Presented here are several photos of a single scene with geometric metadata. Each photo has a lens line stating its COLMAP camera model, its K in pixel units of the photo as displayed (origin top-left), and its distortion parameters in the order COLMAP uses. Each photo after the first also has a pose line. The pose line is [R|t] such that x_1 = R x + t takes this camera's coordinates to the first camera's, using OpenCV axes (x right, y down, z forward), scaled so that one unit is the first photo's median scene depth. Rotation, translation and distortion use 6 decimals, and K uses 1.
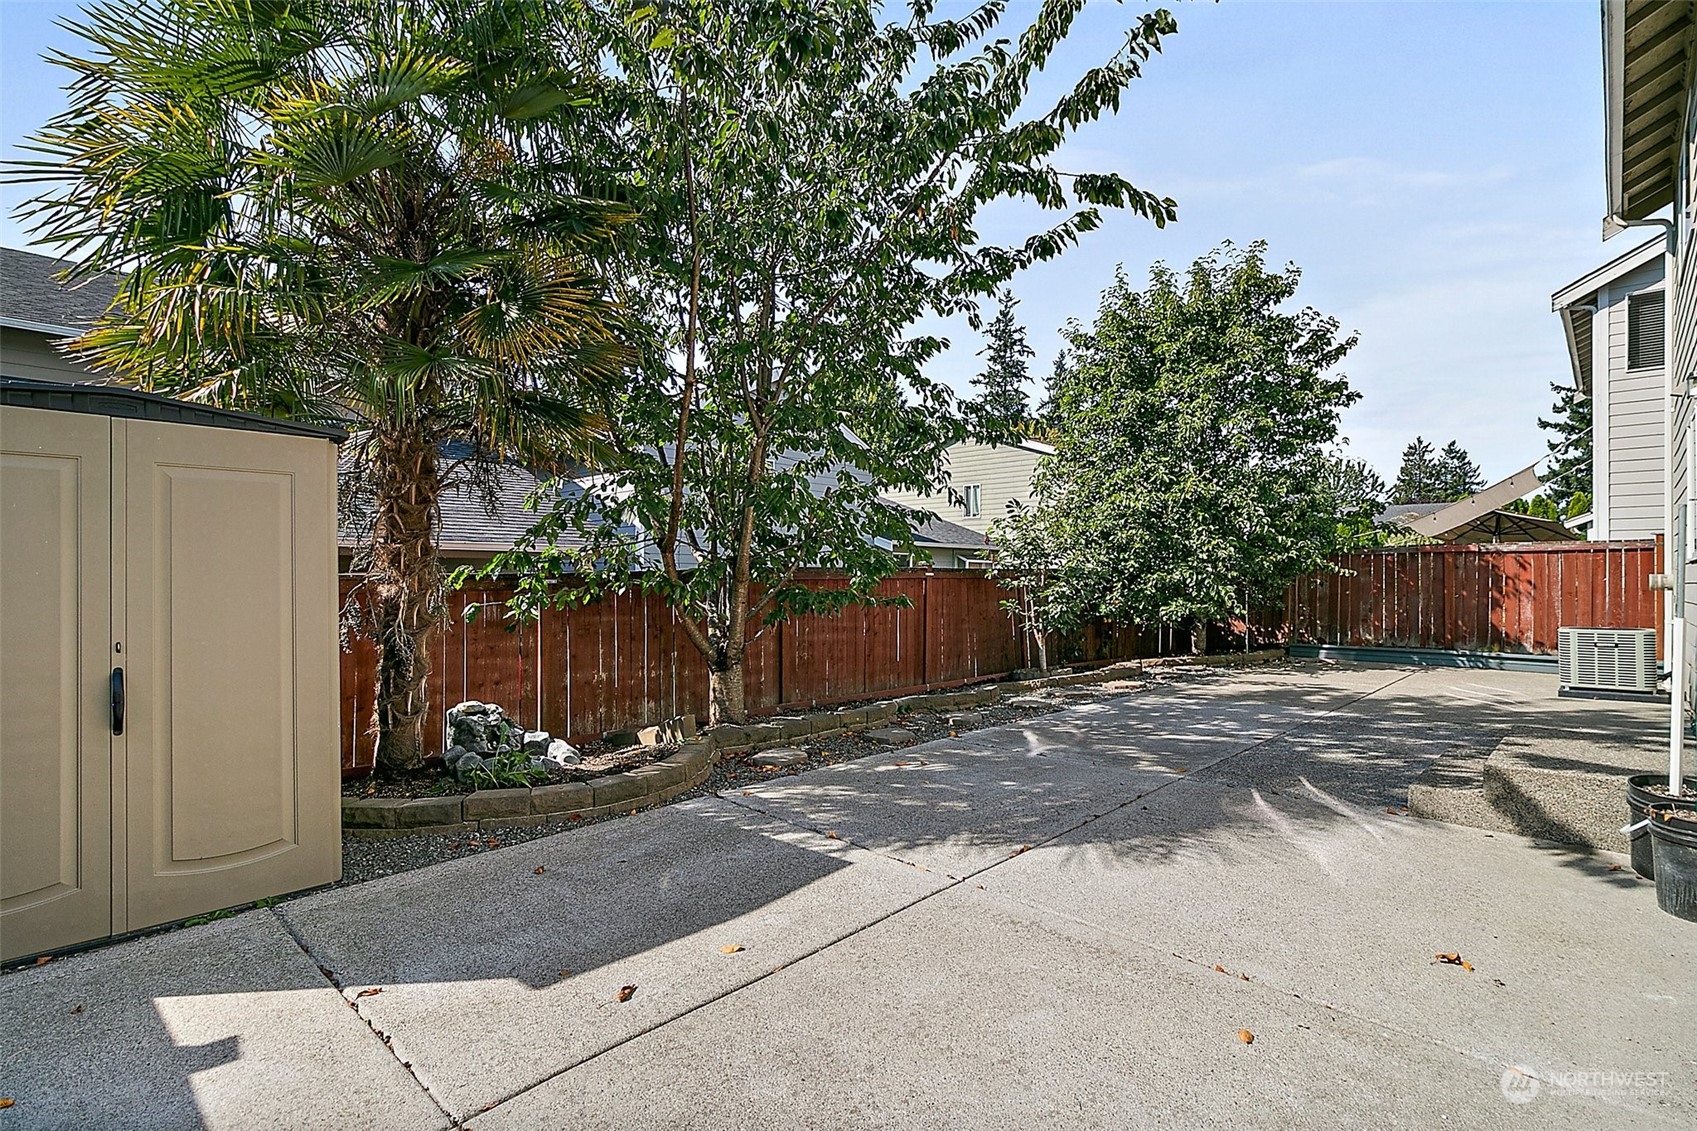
lens RADIAL K [[799.1, 0, 838.7], [0, 799.1, 570.0], [0, 0, 1]] dist [-0.000658, 0.000828]
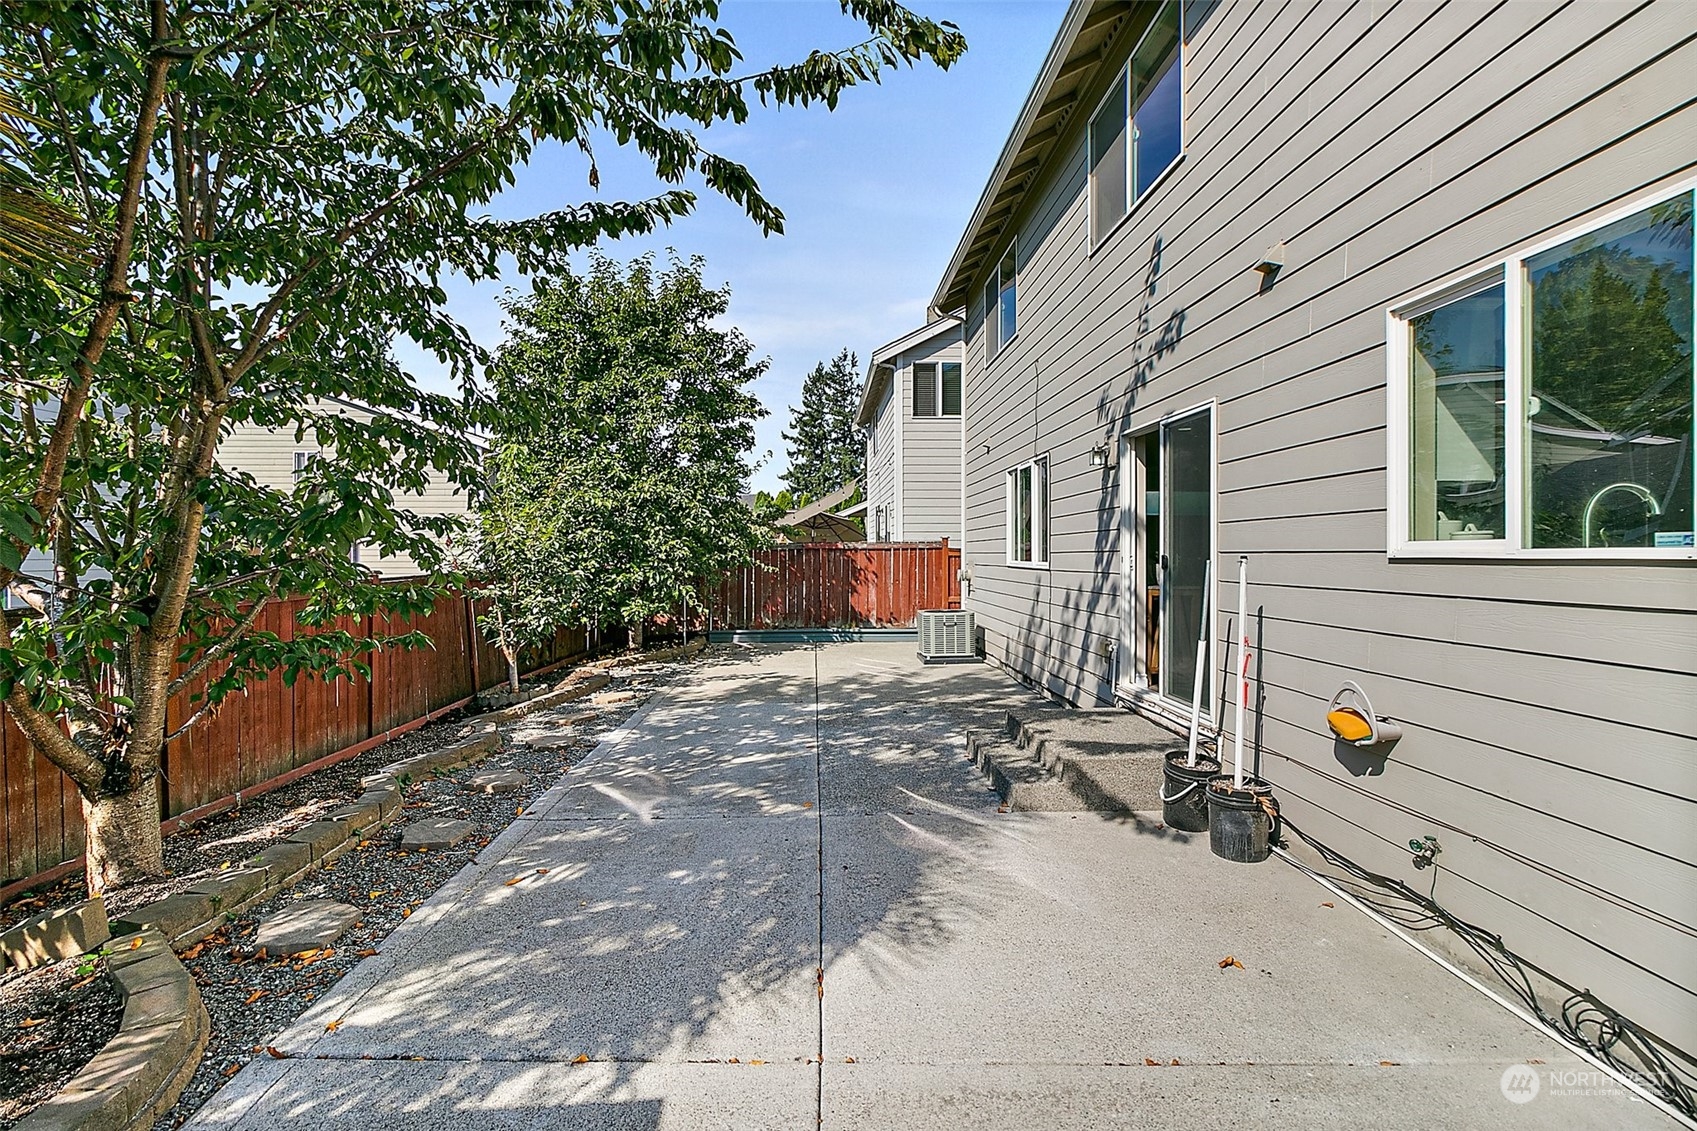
lens RADIAL K [[799.1, 0, 838.9], [0, 799.1, 561.7], [0, 0, 1]] dist [-0.000658, 0.000828]
pose [[0.706032, -0.015604, 0.708008, -0.229259], [0.003147, 0.999816, 0.018897, -0.063964], [-0.708173, -0.011114, 0.705951, 0.282967]]
